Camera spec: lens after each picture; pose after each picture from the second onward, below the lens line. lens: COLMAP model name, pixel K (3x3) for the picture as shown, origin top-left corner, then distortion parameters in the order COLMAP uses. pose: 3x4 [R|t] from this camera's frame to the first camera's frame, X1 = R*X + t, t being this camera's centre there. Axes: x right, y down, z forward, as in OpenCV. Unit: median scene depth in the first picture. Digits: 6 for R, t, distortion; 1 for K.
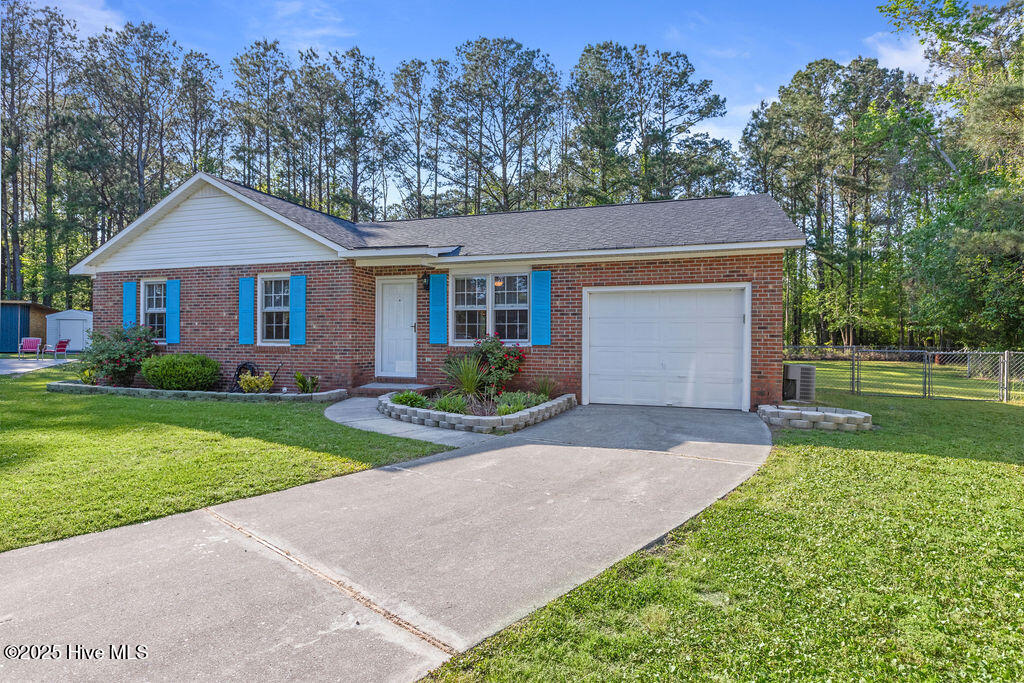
lens RADIAL K [[585.8, 0, 511.6], [0, 585.8, 339.2], [0, 0, 1]] dist [0.004454, -0.002850]
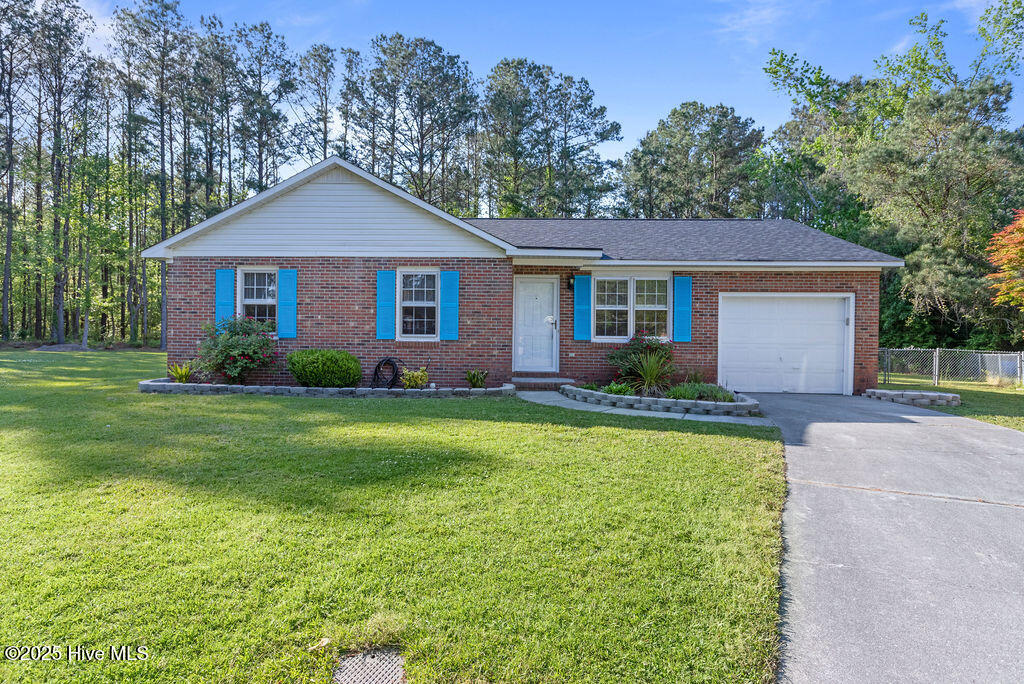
lens RADIAL K [[569.7, 0, 512.2], [0, 569.7, 344.1], [0, 0, 1]] dist [0.002971, -0.000416]
pose [[0.953680, 0.004366, 0.300791, -0.533174], [-0.007733, 0.999920, 0.010003, 0.005413], [-0.300723, -0.011865, 0.953638, 0.036323]]
